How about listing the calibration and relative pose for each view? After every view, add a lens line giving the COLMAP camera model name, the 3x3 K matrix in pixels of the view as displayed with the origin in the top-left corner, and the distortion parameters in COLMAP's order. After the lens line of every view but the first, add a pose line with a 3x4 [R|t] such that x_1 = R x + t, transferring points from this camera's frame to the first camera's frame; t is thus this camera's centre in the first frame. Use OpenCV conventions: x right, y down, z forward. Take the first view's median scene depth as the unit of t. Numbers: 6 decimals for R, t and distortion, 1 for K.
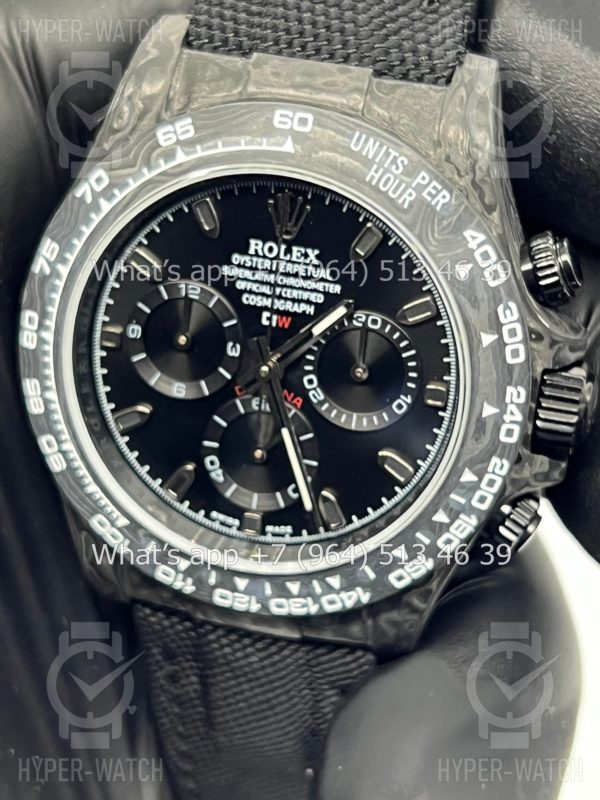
lens RADIAL K [[1924.2, 0, 296.1], [0, 1924.2, 400.4], [0, 0, 1]] dist [0.179104, 0.000000]
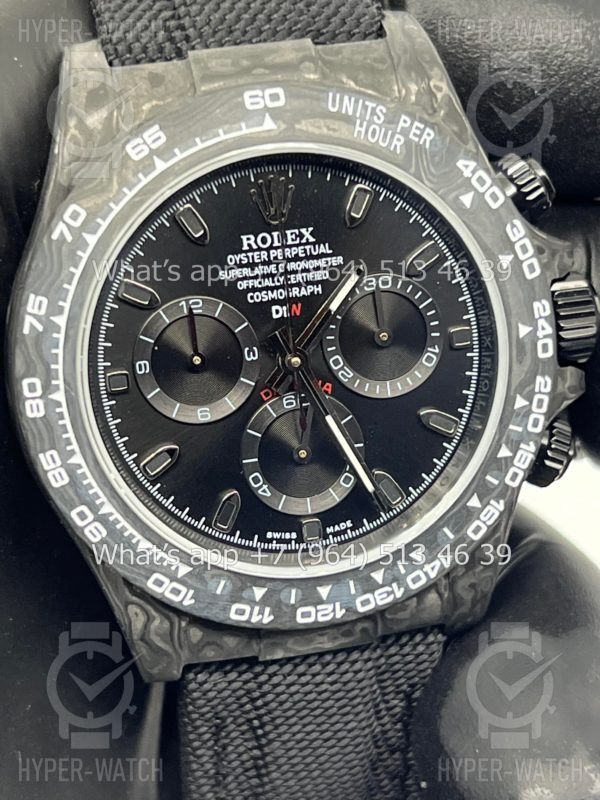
lens RADIAL K [[1924.2, 0, 295.1], [0, 1924.2, 406.4], [0, 0, 1]] dist [0.179104, 0.000000]
pose [[0.886084, -0.268864, 0.377581, -0.386871], [0.320135, 0.944070, -0.079028, 0.081980], [-0.335215, 0.190902, 0.922598, 0.117542]]
